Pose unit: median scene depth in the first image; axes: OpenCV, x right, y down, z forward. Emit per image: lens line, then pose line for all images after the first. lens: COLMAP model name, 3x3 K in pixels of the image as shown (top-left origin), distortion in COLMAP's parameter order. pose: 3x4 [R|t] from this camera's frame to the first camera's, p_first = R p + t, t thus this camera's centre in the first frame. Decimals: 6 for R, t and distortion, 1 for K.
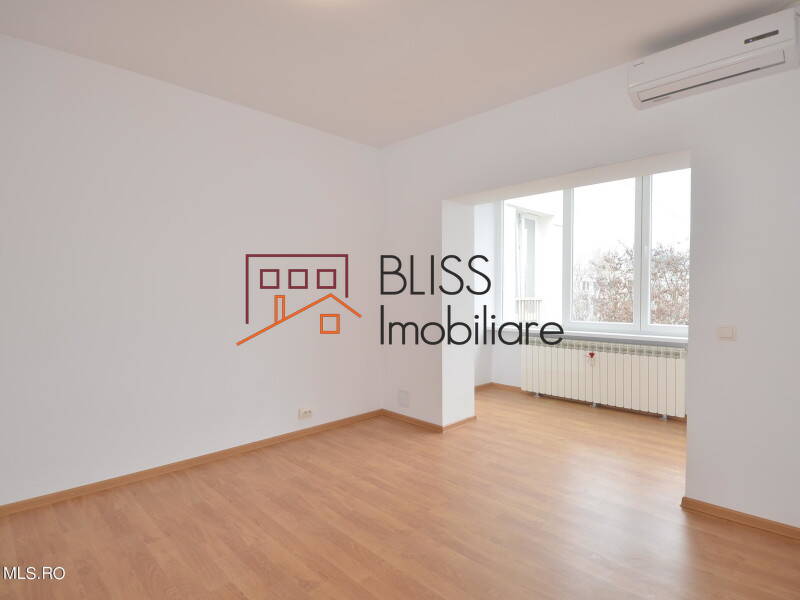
lens RADIAL K [[432.3, 0, 415.0], [0, 432.3, 304.6], [0, 0, 1]] dist [0.017687, -0.026910]
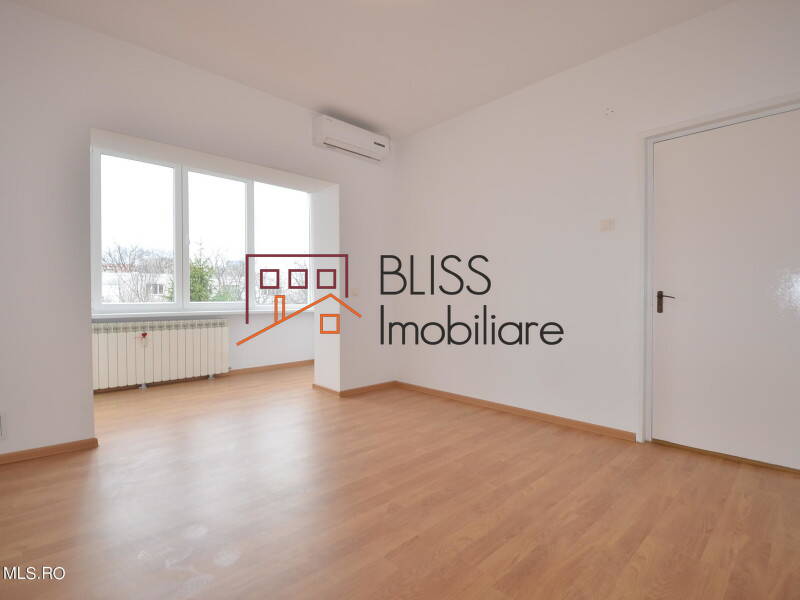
lens RADIAL K [[393.9, 0, 416.6], [0, 393.9, 304.2], [0, 0, 1]] dist [0.015116, -0.022116]
pose [[0.014675, -0.011850, 0.999822, -0.588229], [0.029295, 0.999506, 0.011416, 0.065490], [-0.999463, 0.029123, 0.015015, 0.444282]]
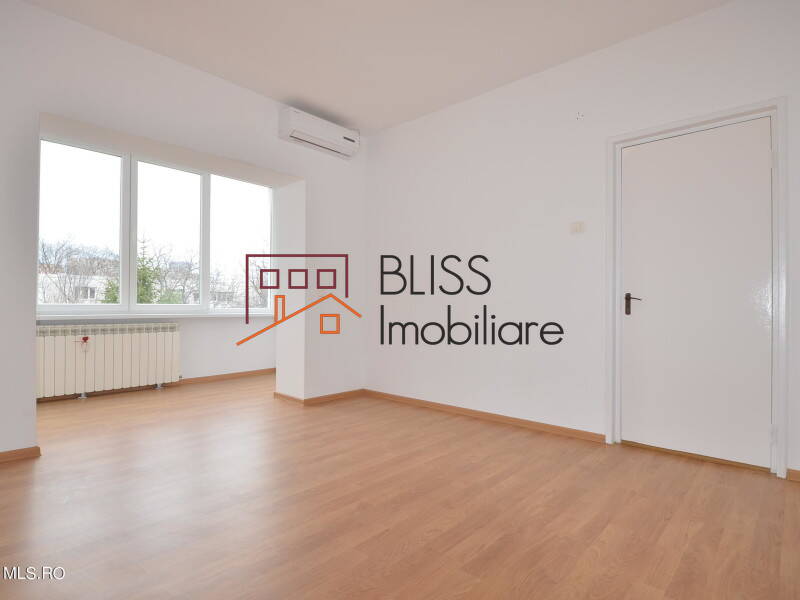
lens RADIAL K [[432.3, 0, 415.0], [0, 432.3, 304.6], [0, 0, 1]] dist [0.017687, -0.026910]
pose [[-0.054158, 0.007351, 0.998505, -0.638181], [0.021978, 0.999739, -0.006168, 0.079253], [-0.998290, 0.021611, -0.054305, 0.447597]]
